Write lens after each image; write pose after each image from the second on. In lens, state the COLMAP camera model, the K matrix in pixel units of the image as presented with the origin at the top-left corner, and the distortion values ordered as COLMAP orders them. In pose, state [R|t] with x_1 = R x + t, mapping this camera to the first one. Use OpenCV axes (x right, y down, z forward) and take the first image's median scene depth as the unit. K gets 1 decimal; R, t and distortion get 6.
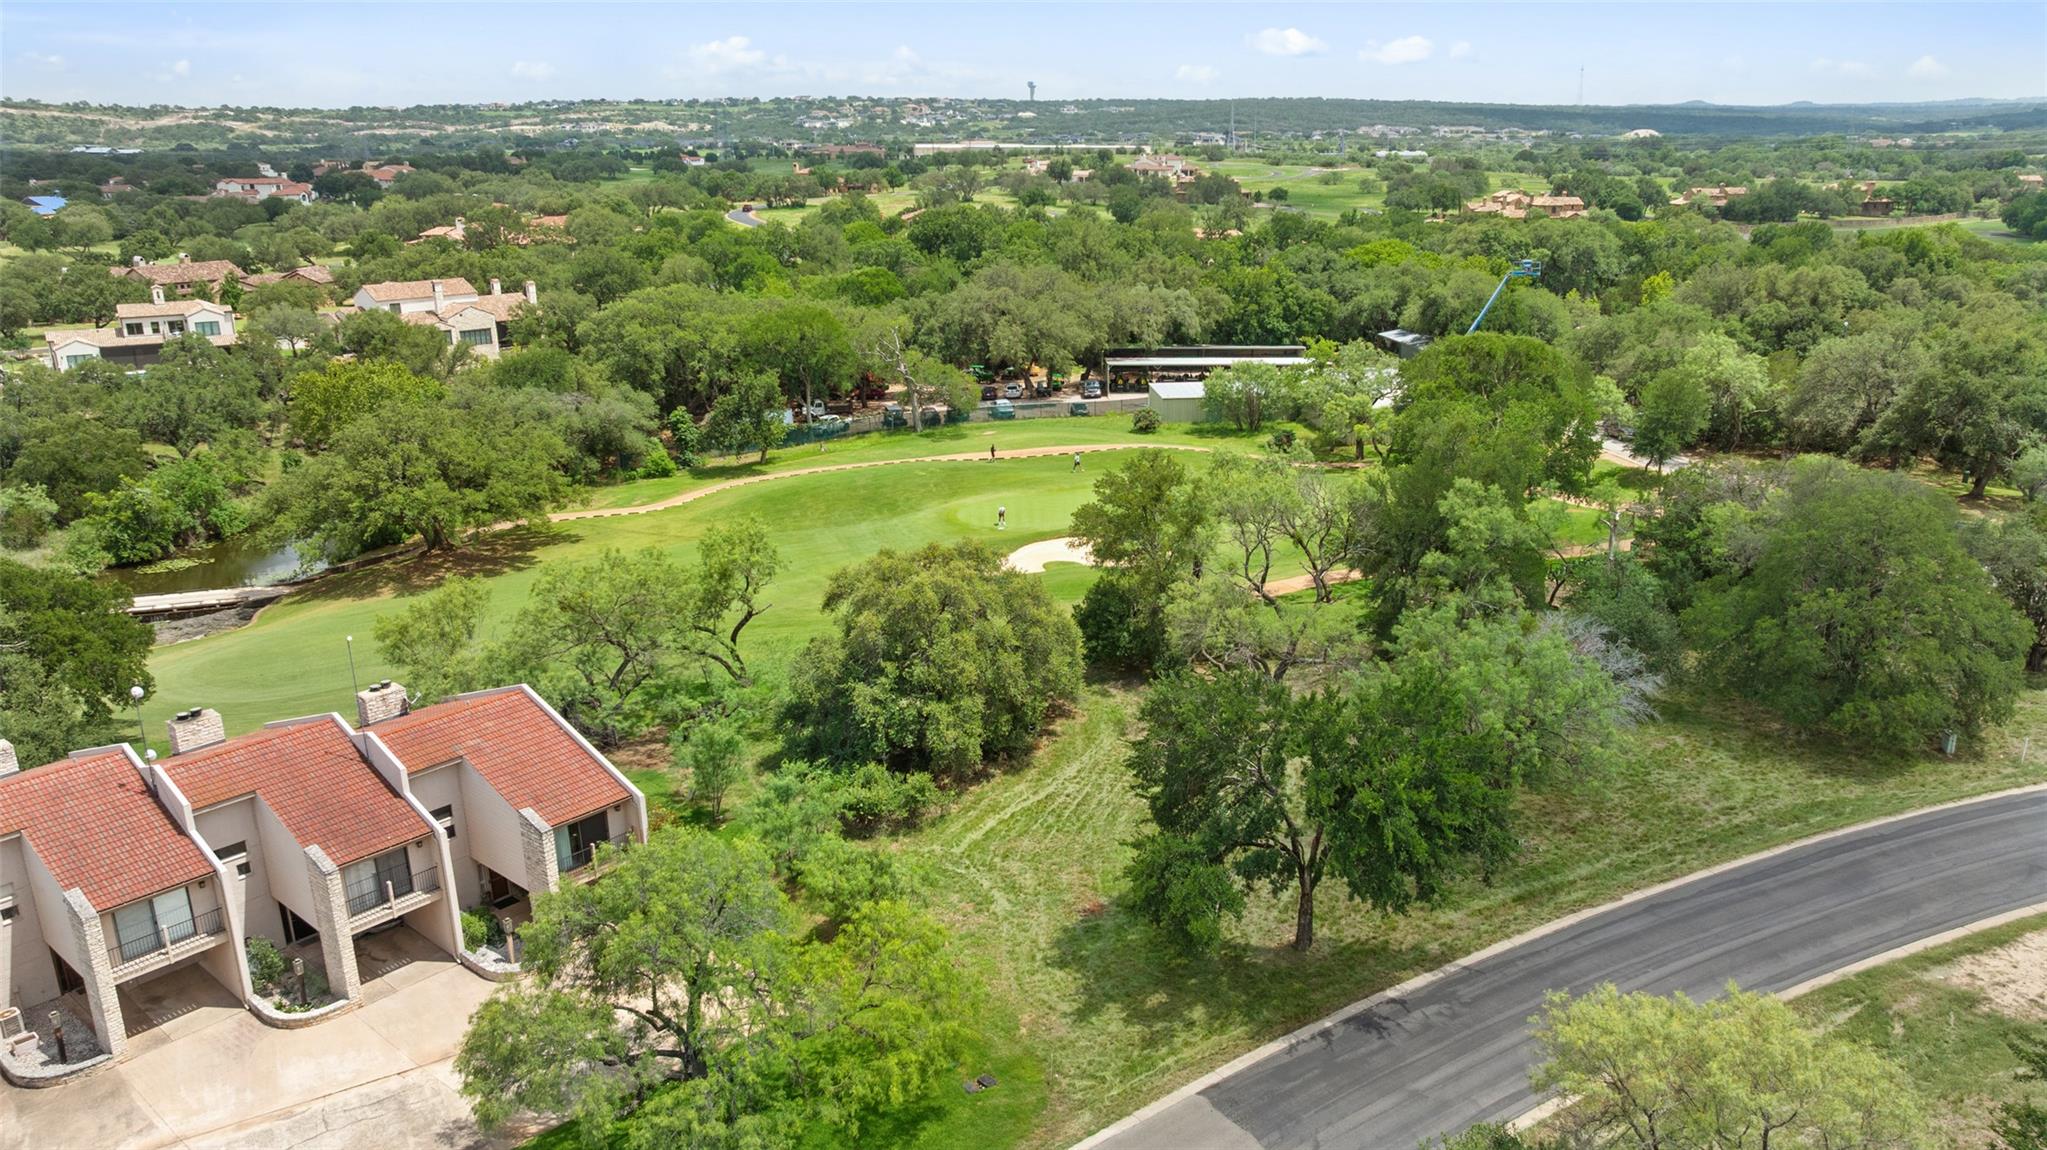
lens RADIAL K [[1499.5, 0, 1085.9], [0, 1499.5, 487.7], [0, 0, 1]] dist [-0.015752, -0.007213]
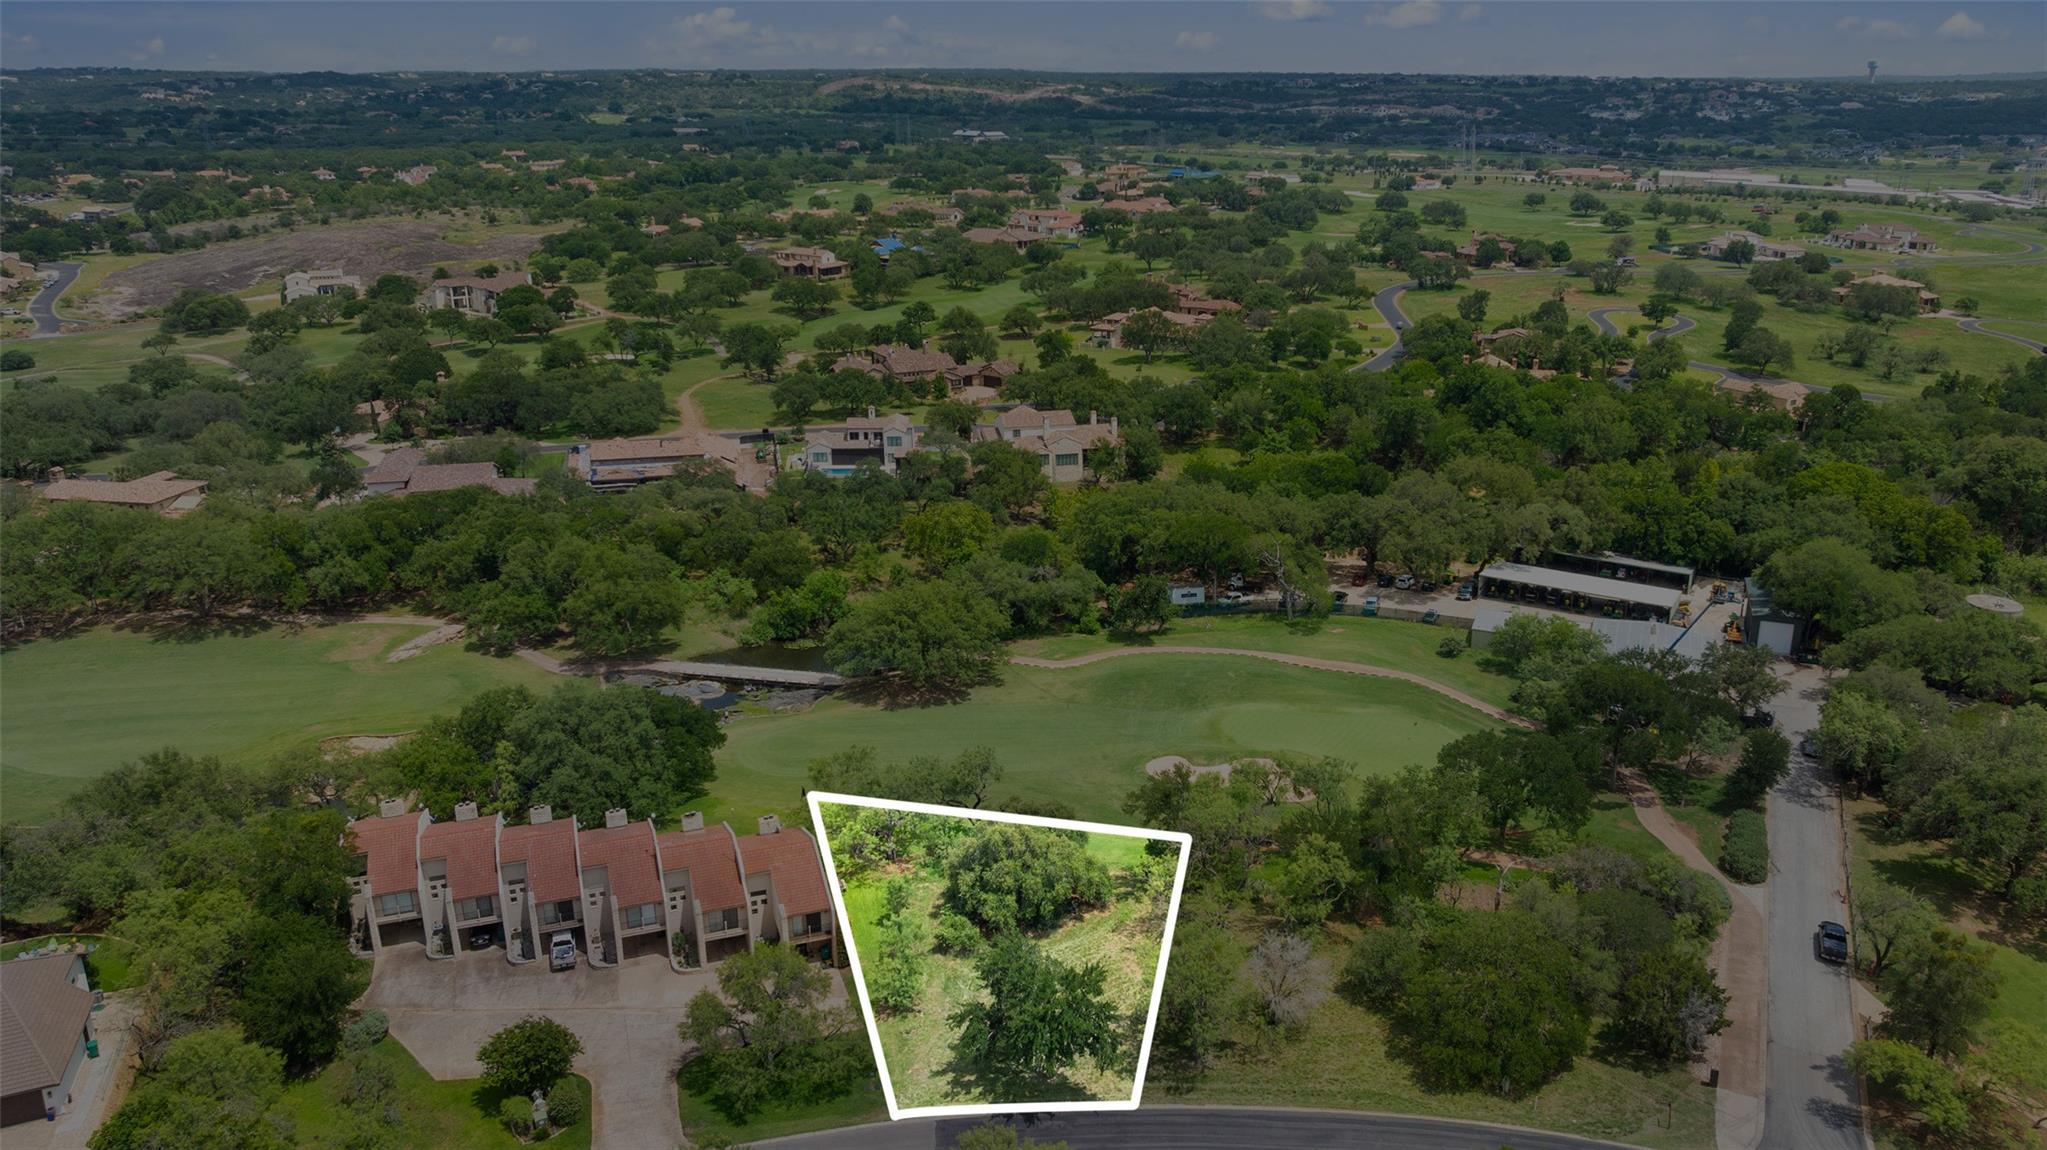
lens RADIAL K [[1499.5, 0, 1085.9], [0, 1499.5, 487.7], [0, 0, 1]] dist [-0.015752, -0.007213]
pose [[0.871182, 0.138396, -0.471050, 0.267428], [-0.128288, 0.990283, 0.053685, -0.157227], [0.473903, 0.013661, 0.880471, -0.206492]]
